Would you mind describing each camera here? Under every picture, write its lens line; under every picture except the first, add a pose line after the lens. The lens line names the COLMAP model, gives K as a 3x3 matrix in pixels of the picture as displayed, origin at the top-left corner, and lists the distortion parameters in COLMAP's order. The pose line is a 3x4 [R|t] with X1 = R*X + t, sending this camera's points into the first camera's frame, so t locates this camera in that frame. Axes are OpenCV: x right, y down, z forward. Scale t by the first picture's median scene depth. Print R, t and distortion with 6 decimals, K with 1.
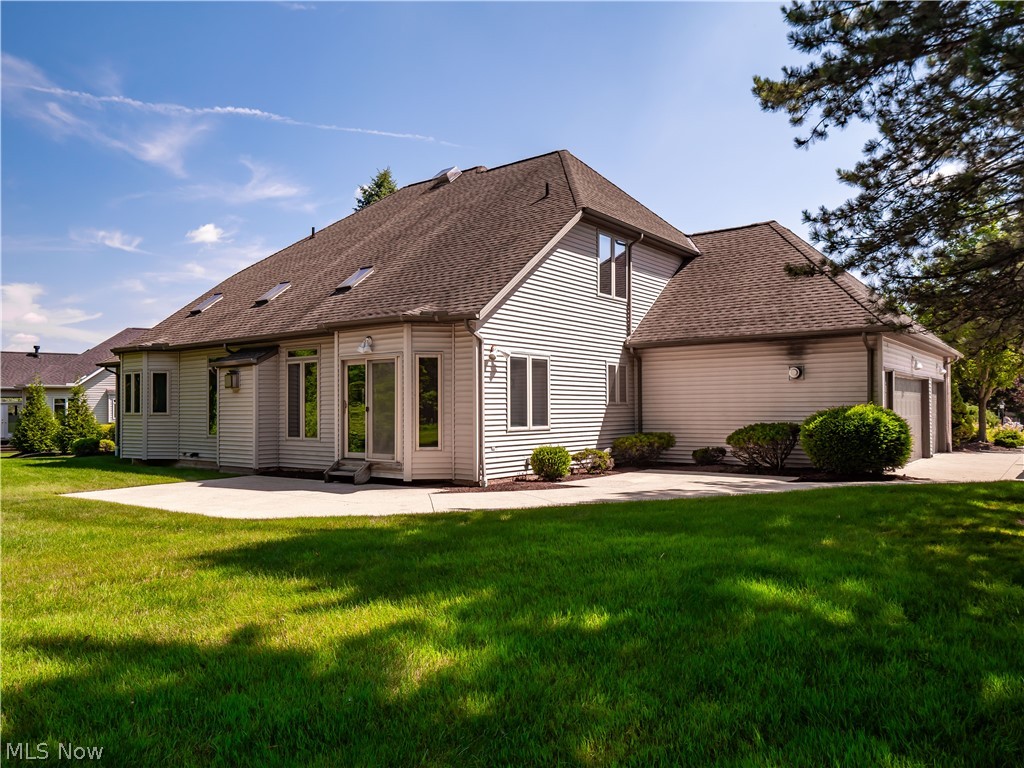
lens RADIAL K [[727.6, 0, 512.3], [0, 727.6, 384.6], [0, 0, 1]] dist [-0.003102, 0.001668]
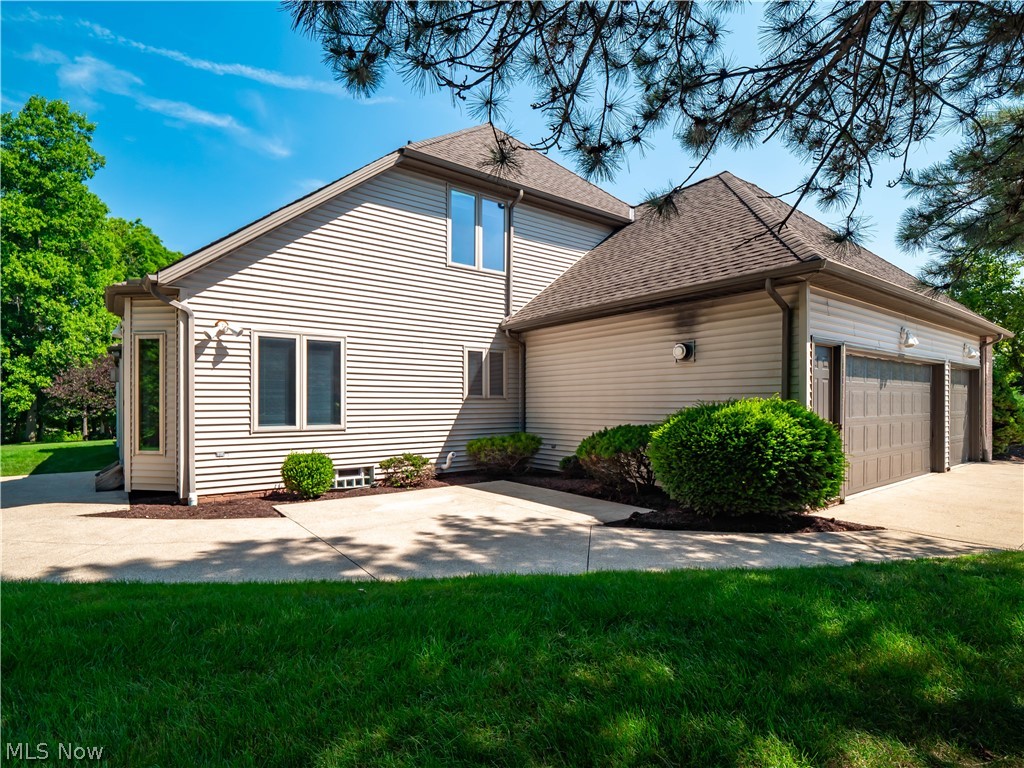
lens RADIAL K [[520.0, 0, 497.5], [0, 520.0, 402.2], [0, 0, 1]] dist [-0.005284, -0.003407]
pose [[0.963138, 0.002265, -0.268999, 0.355450], [0.006517, 0.999475, 0.031749, 0.014515], [0.268930, -0.032332, 0.962617, 0.482315]]
